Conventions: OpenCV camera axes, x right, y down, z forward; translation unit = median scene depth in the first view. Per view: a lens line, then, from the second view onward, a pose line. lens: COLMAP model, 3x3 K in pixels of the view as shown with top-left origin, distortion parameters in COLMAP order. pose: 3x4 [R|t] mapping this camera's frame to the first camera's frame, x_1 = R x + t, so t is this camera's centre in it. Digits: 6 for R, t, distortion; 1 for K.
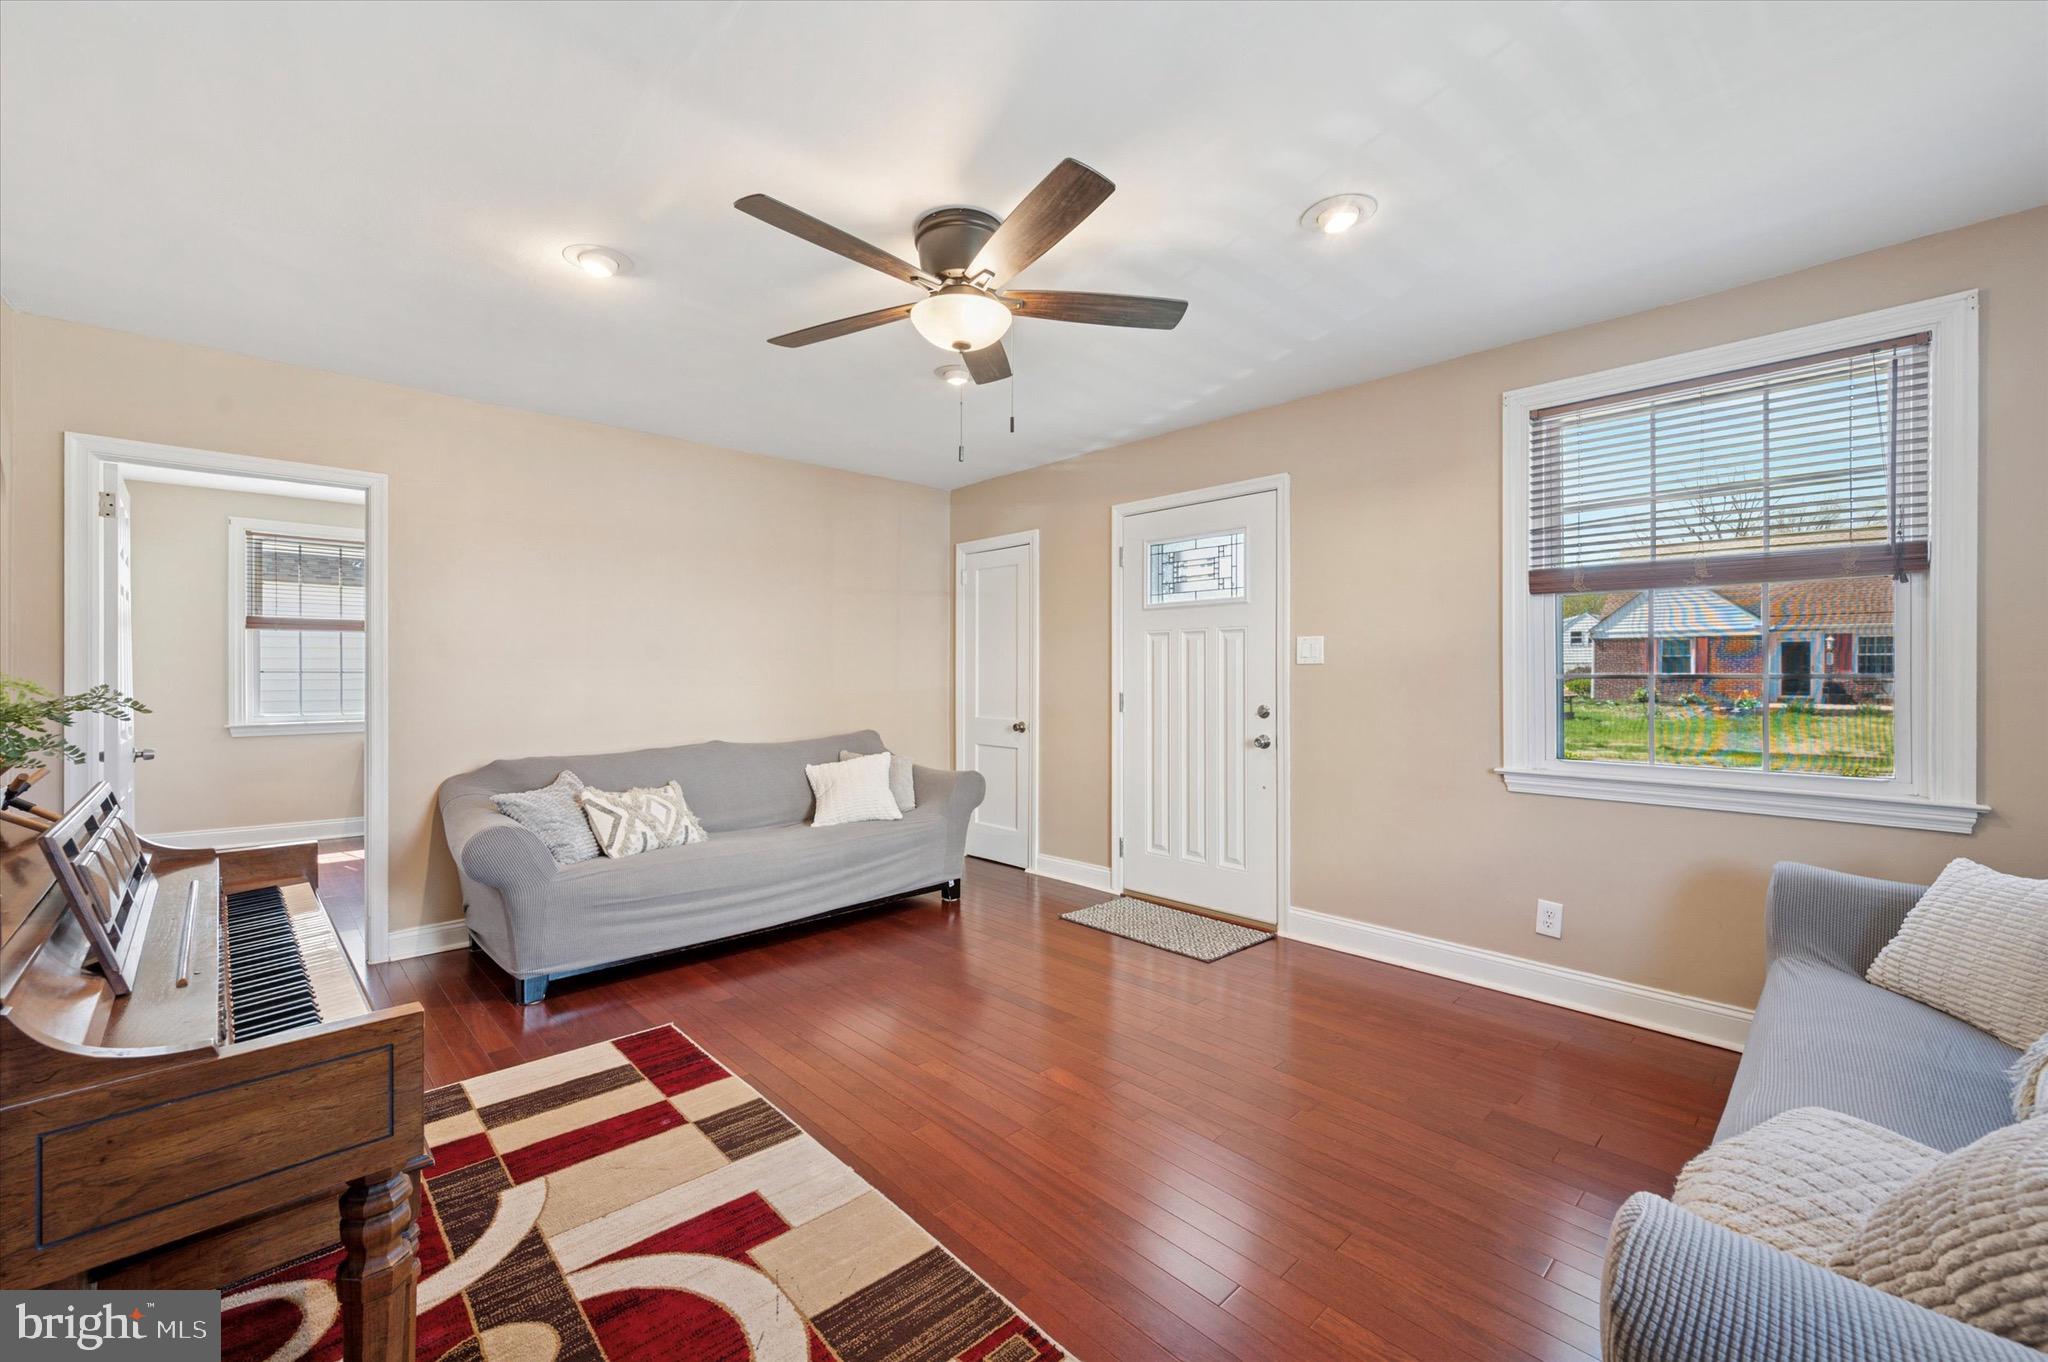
lens RADIAL K [[844.3, 0, 1024.0], [0, 844.3, 681.0], [0, 0, 1]] dist [0.001282, 0.000008]
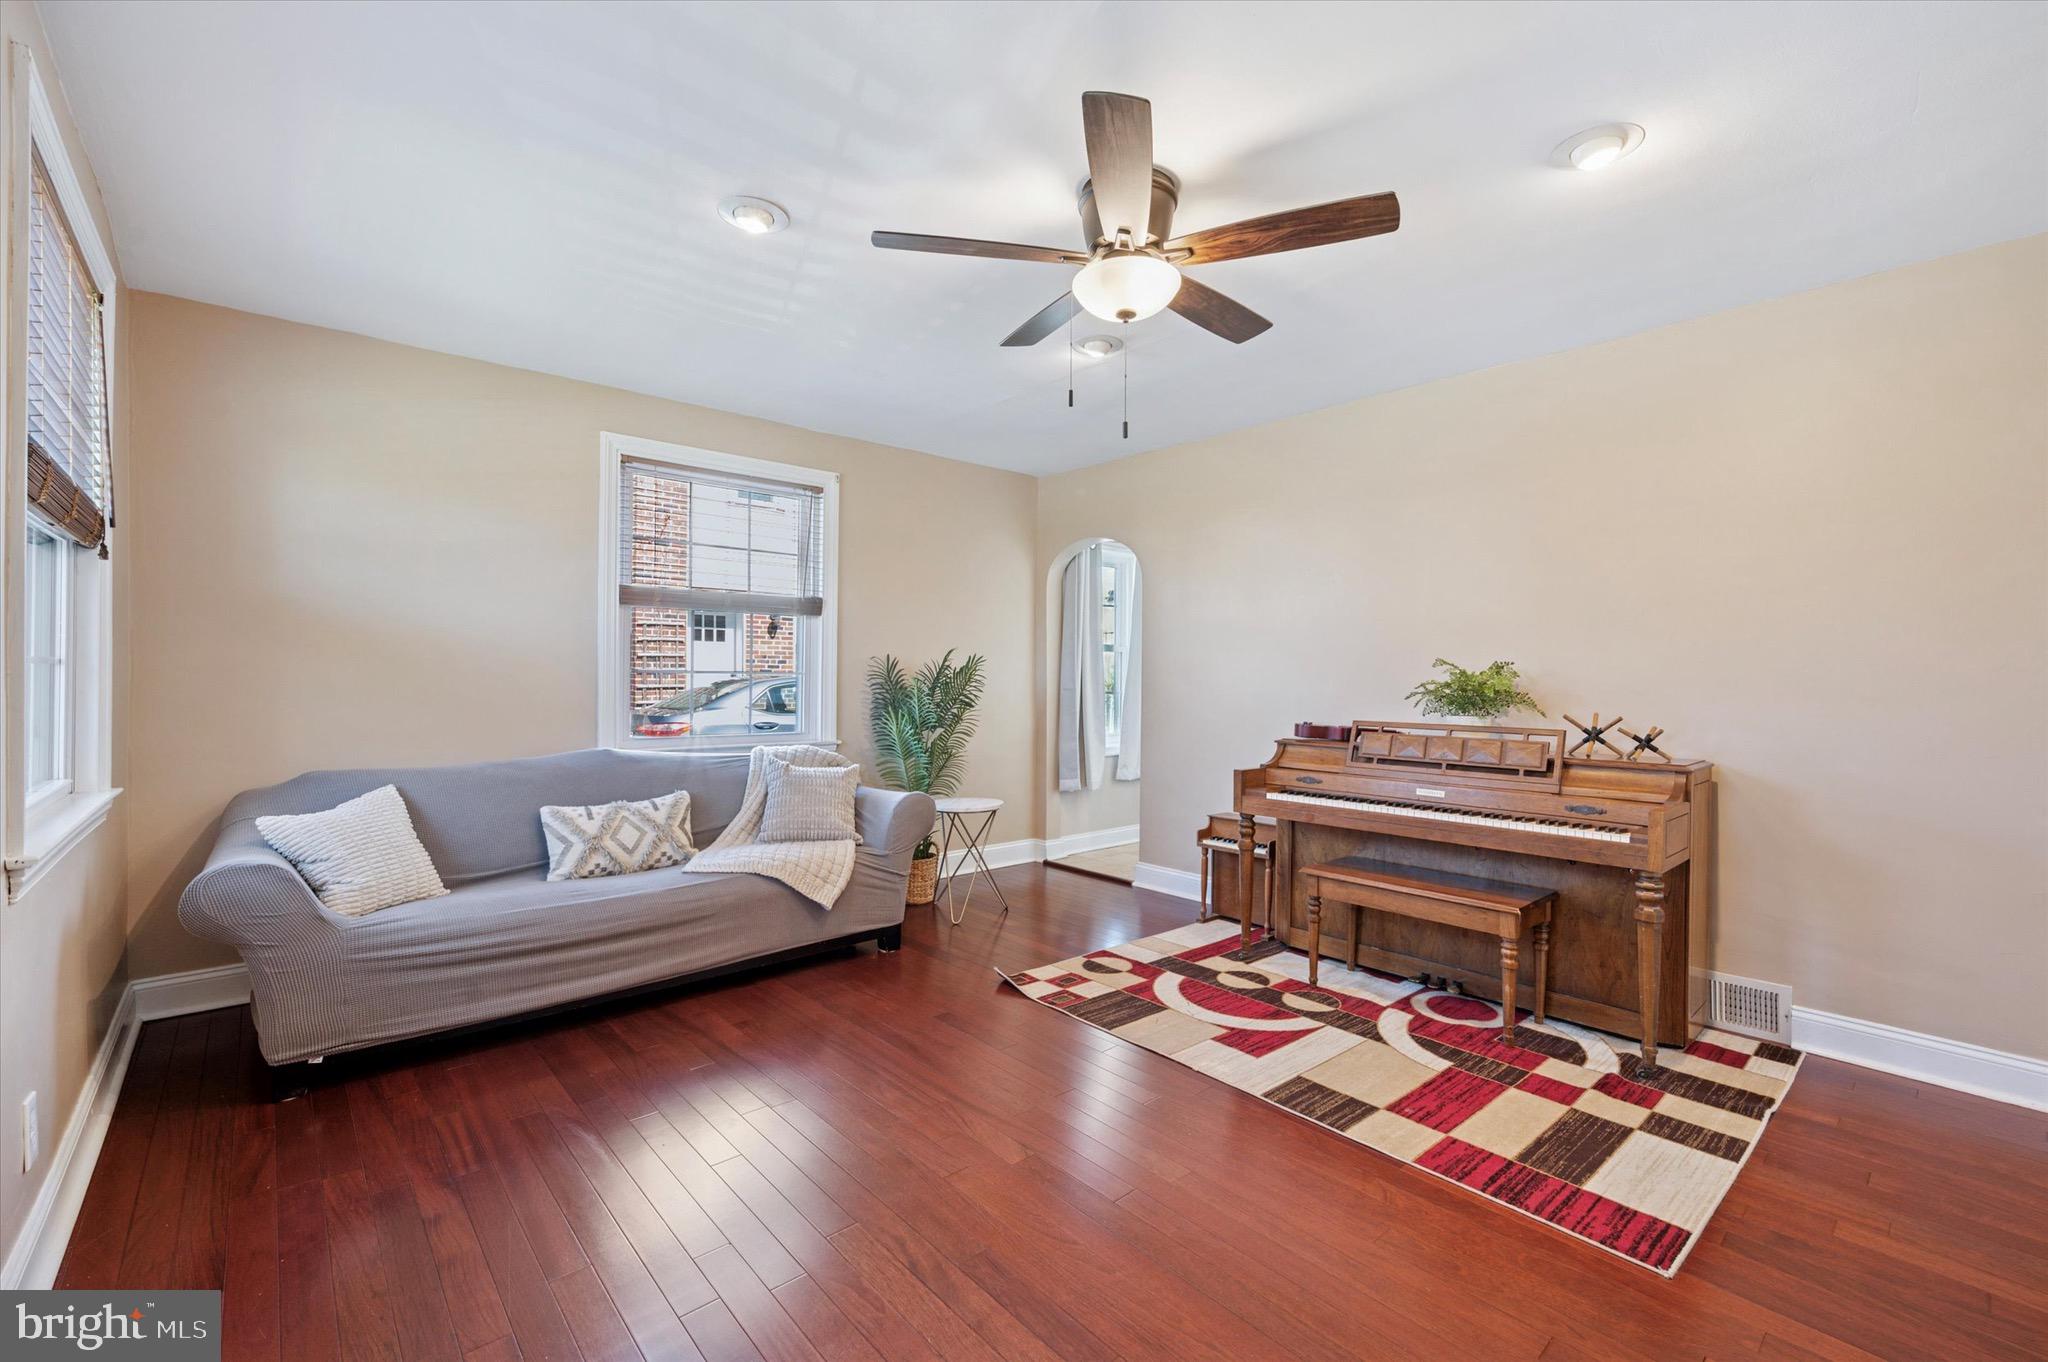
lens RADIAL K [[844.3, 0, 1024.0], [0, 844.3, 681.0], [0, 0, 1]] dist [0.001282, 0.000008]
pose [[-0.998957, -0.008321, 0.044905, -0.004620], [-0.007750, 0.999887, 0.012889, -0.002150], [-0.045007, 0.012528, -0.998908, 1.906746]]
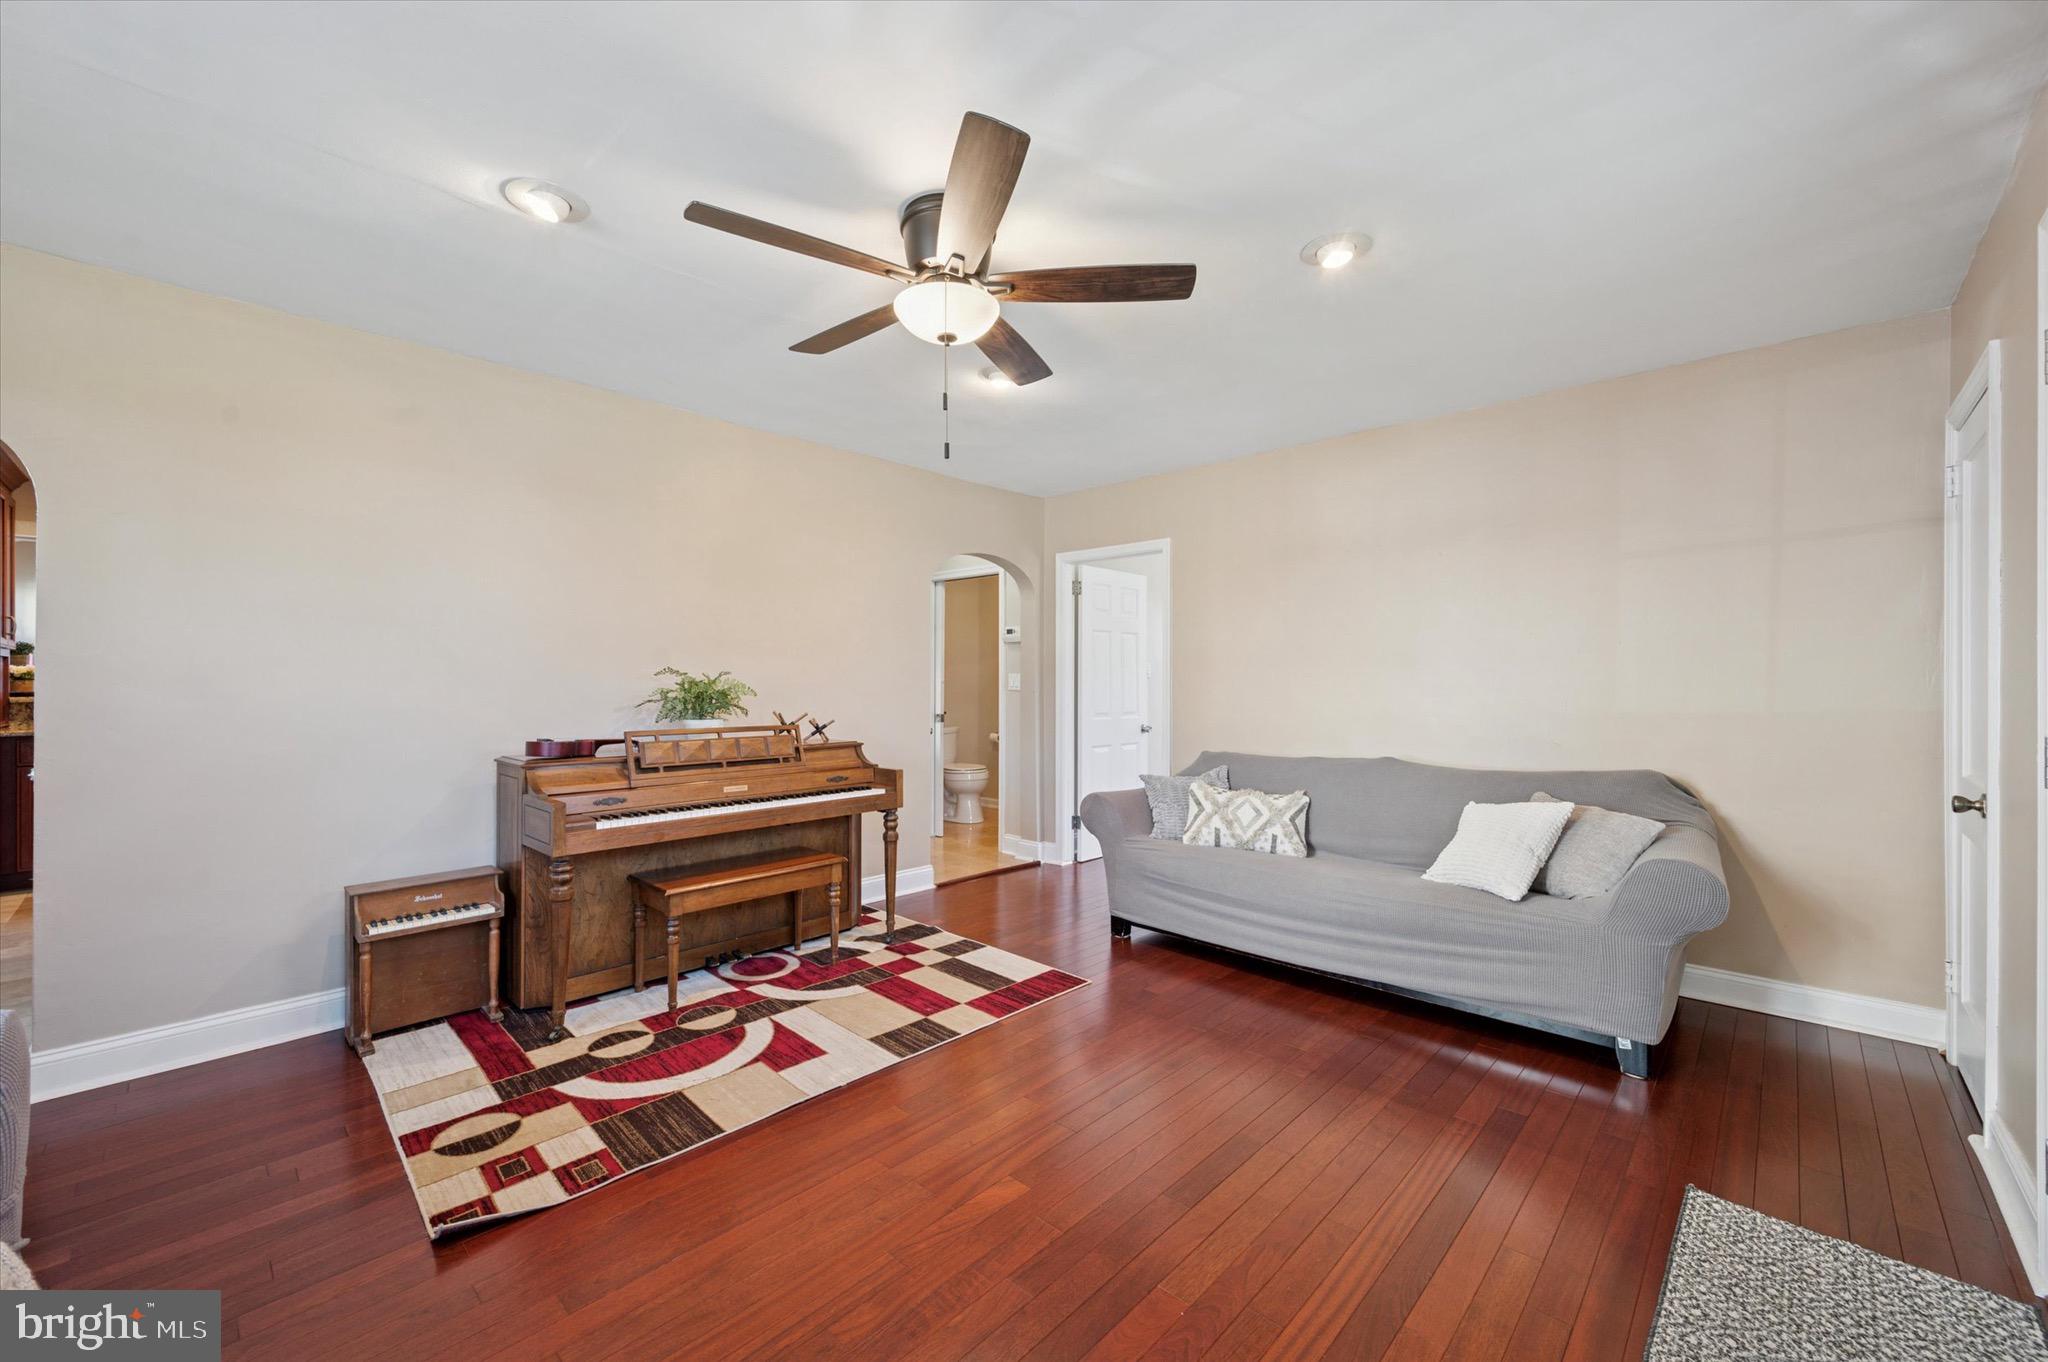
lens RADIAL K [[812.9, 0, 1024.0], [0, 812.9, 681.0], [0, 0, 1]] dist [0.000040, 0.000028]
pose [[0.036042, 0.000371, -0.999350, 0.840539], [-0.010814, 0.999942, -0.000019, -0.009481], [0.999292, 0.010808, 0.036044, 1.035451]]
